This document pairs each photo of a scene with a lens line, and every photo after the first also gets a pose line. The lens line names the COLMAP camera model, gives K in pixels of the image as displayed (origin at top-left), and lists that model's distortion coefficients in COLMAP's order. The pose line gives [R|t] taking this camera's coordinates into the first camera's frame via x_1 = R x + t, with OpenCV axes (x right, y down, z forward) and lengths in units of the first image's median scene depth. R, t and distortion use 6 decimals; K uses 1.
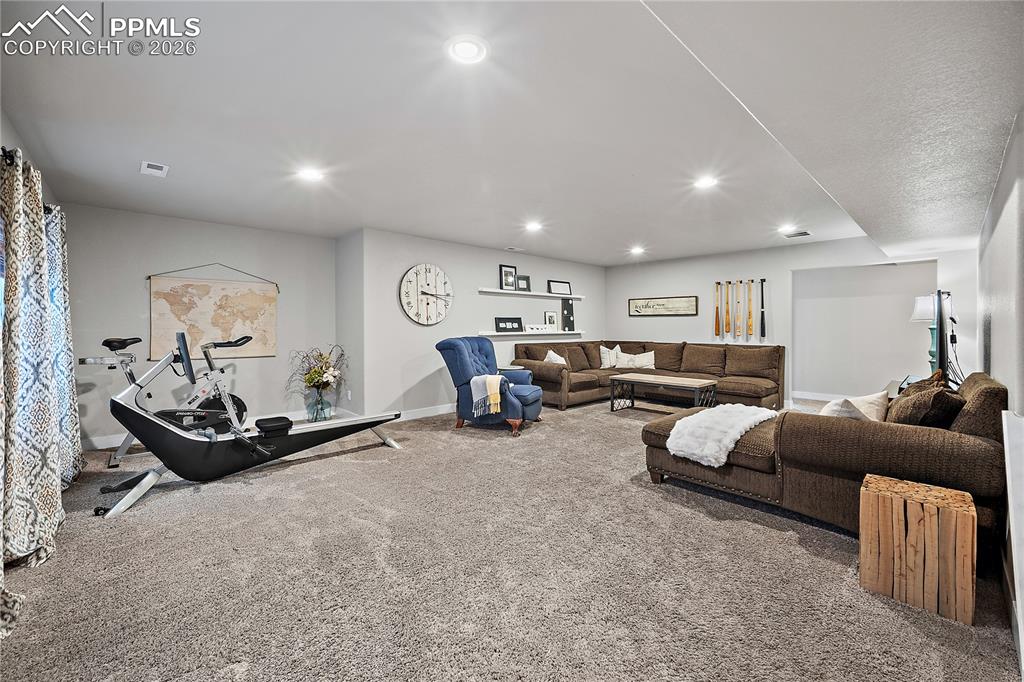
lens RADIAL K [[403.9, 0, 508.6], [0, 403.9, 337.6], [0, 0, 1]] dist [-0.002208, -0.000094]
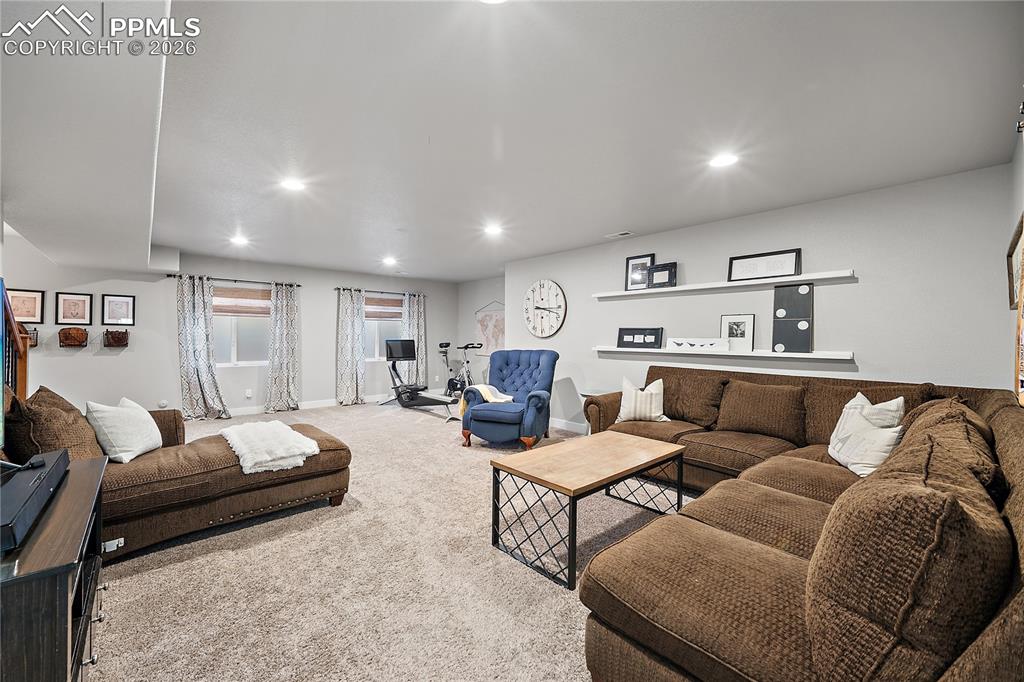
lens RADIAL K [[403.9, 0, 508.6], [0, 403.9, 337.6], [0, 0, 1]] dist [-0.002208, -0.000094]
pose [[-0.005562, 0.005844, -0.999967, 0.711416], [-0.033431, 0.999423, 0.006027, -0.028597], [0.999426, 0.033463, -0.005364, 0.763381]]
